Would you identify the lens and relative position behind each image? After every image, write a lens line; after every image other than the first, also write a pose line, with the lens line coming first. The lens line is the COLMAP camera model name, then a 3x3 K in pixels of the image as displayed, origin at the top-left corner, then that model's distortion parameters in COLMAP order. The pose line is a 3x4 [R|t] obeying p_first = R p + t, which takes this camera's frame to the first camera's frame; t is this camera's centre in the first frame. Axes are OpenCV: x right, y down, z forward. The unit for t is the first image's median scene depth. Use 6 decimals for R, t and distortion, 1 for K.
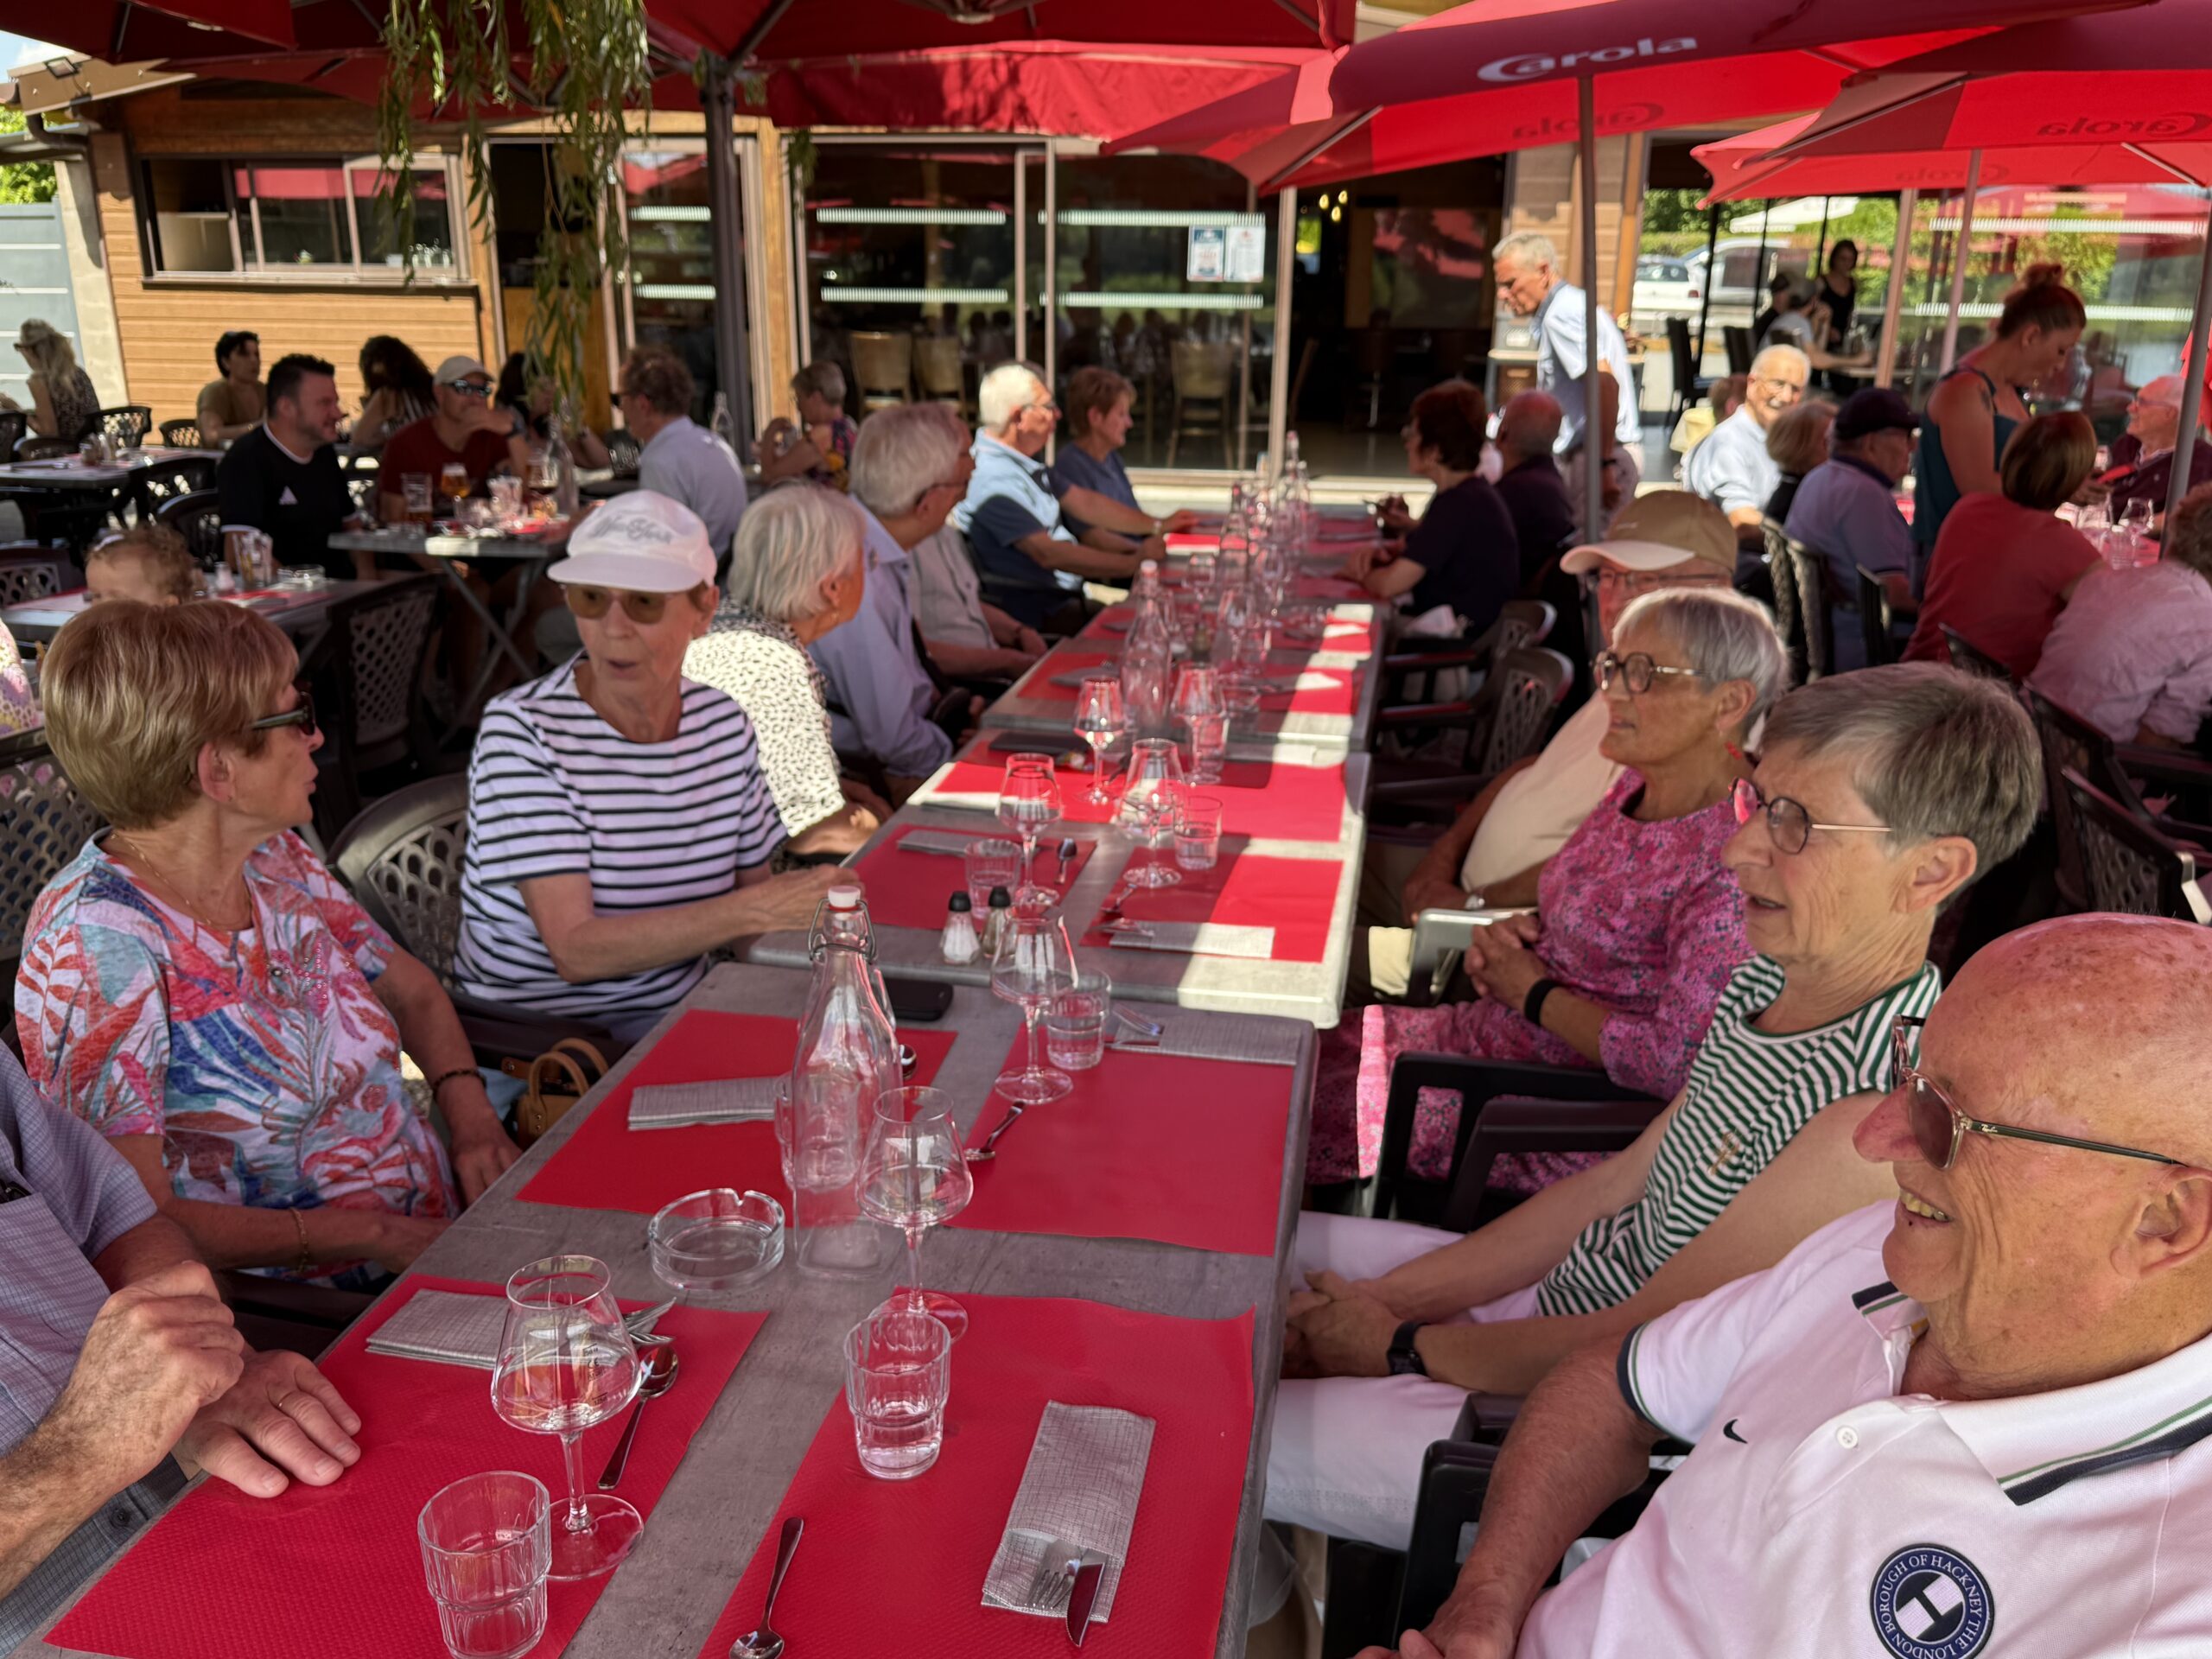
lens RADIAL K [[1725.8, 0, 1106.0], [0, 1725.8, 829.5], [0, 0, 1]] dist [0.046952, -0.064272]
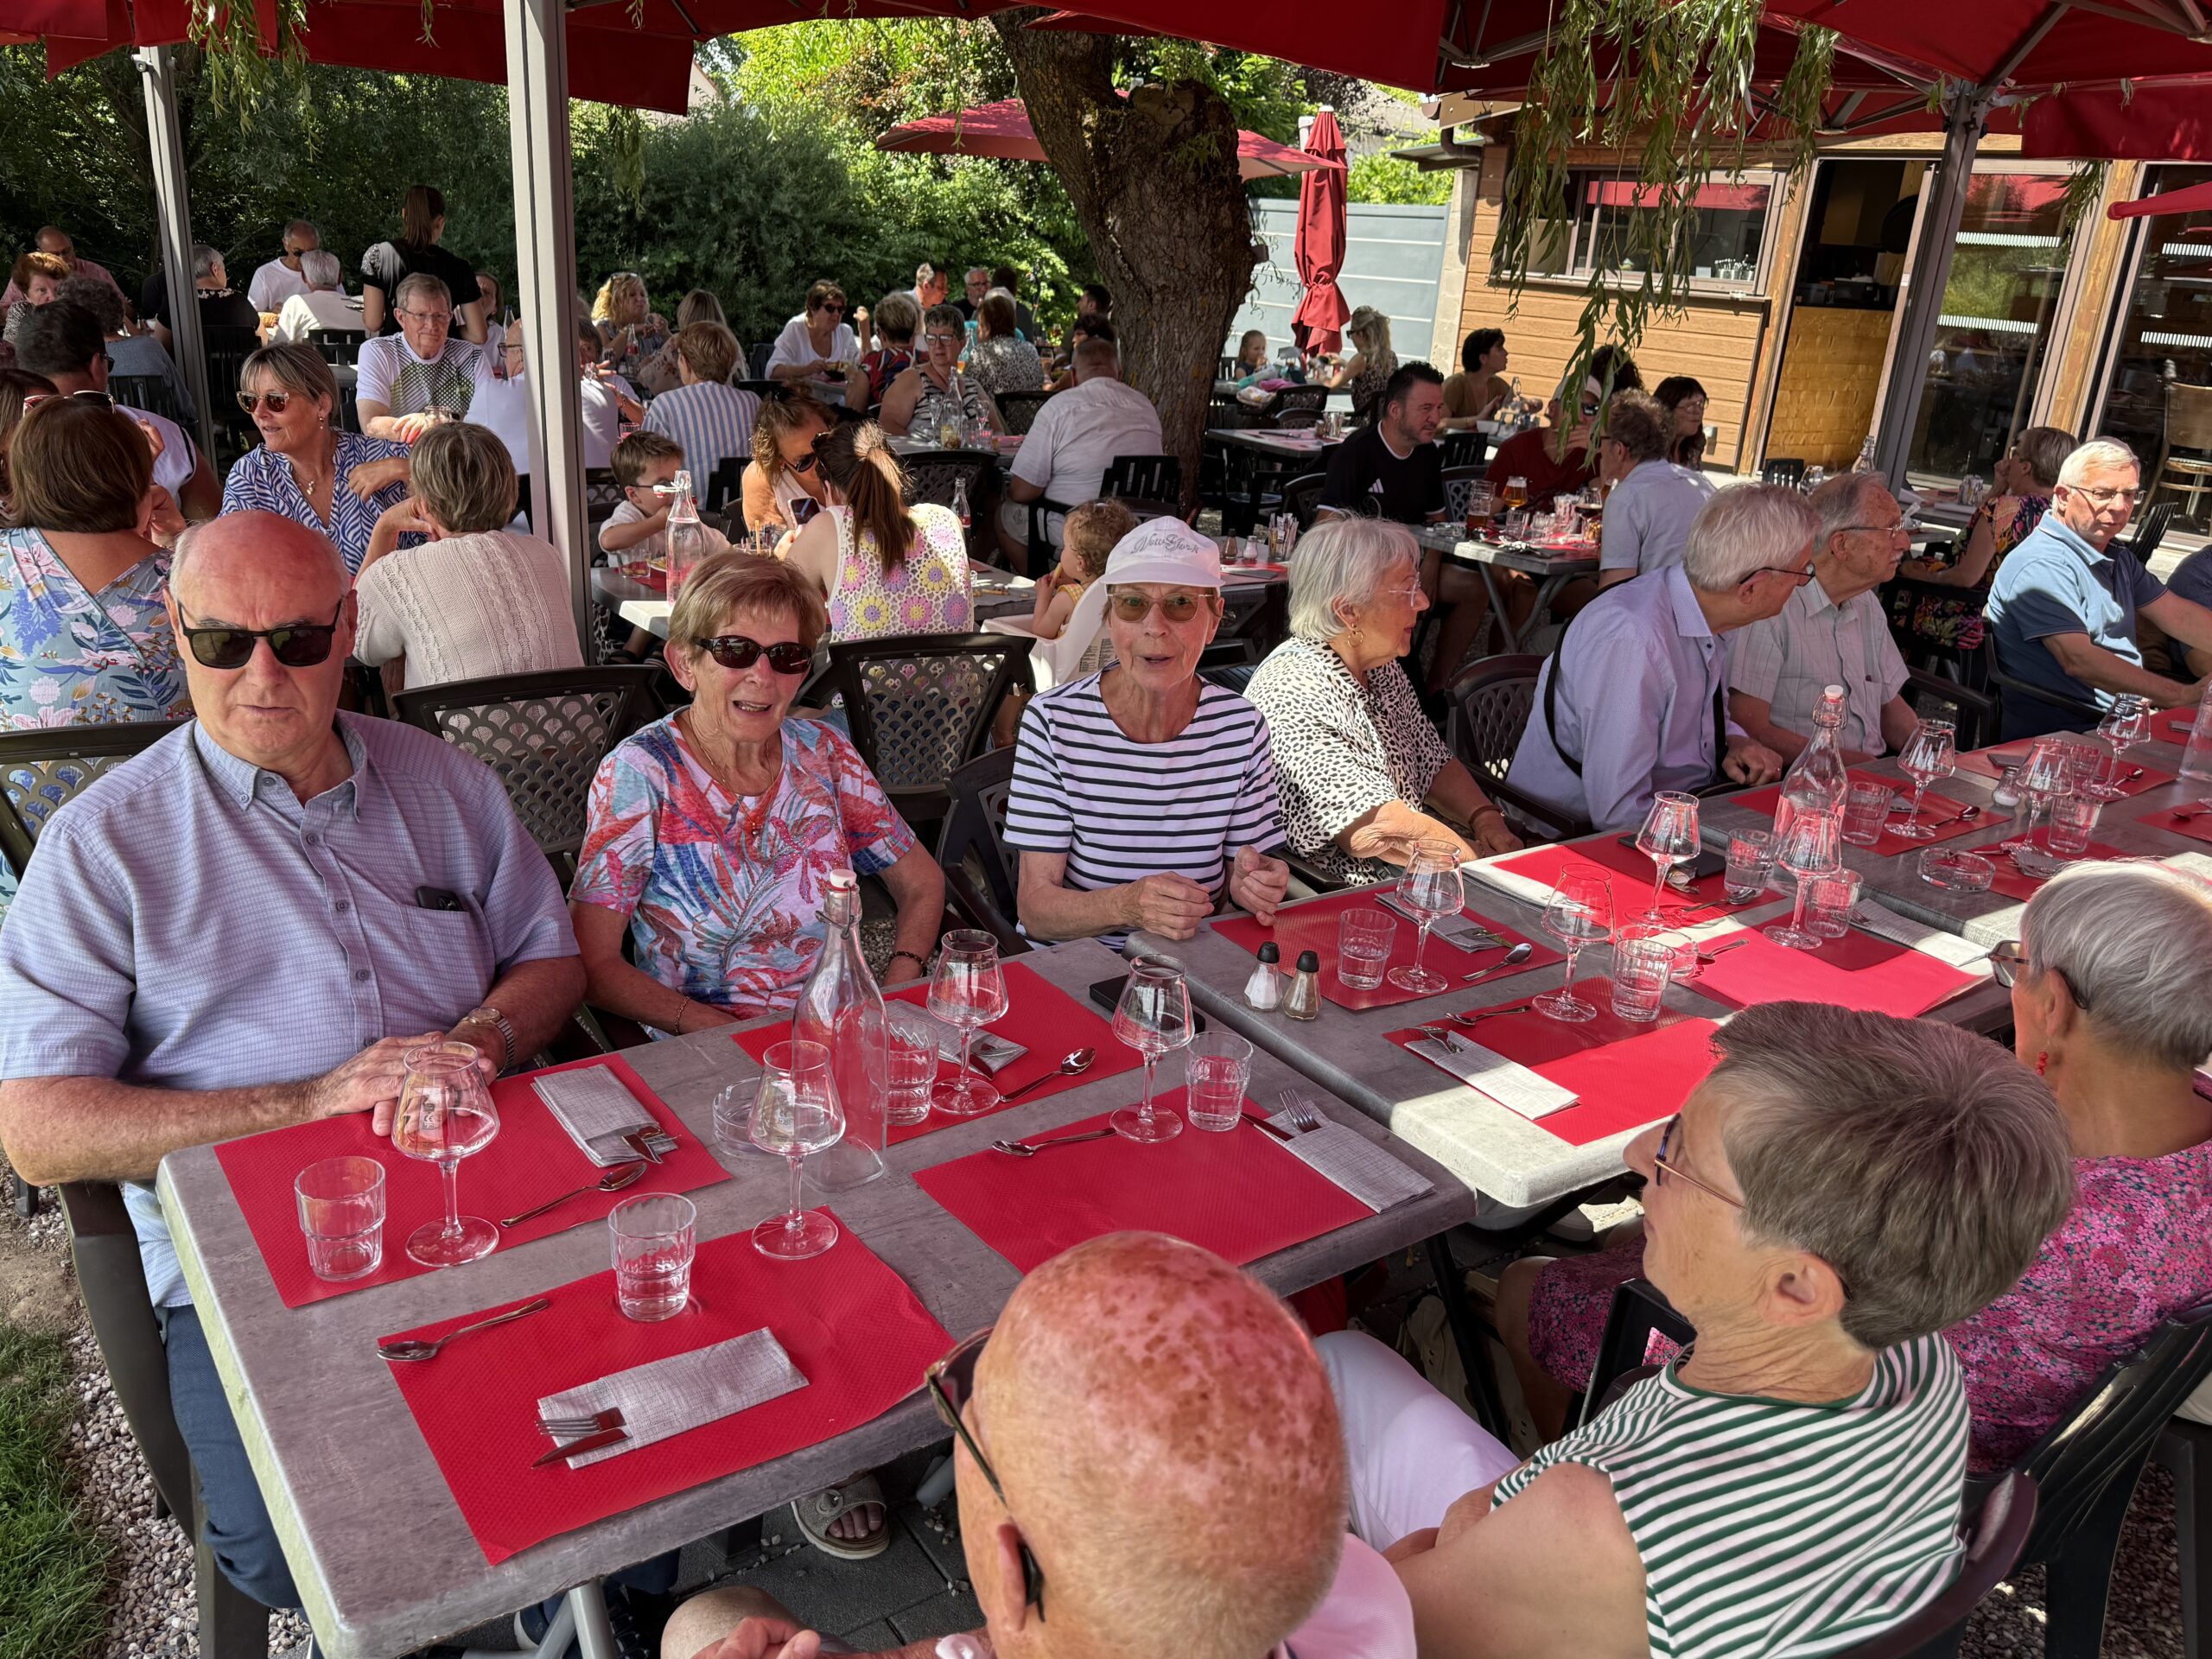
lens RADIAL K [[1725.8, 0, 1106.0], [0, 1725.8, 829.5], [0, 0, 1]] dist [0.046952, -0.064272]
pose [[0.708410, 0.268312, -0.652812, 0.178123], [-0.267128, 0.958045, 0.103887, -0.039603], [0.653297, 0.100789, 0.750363, 0.048621]]
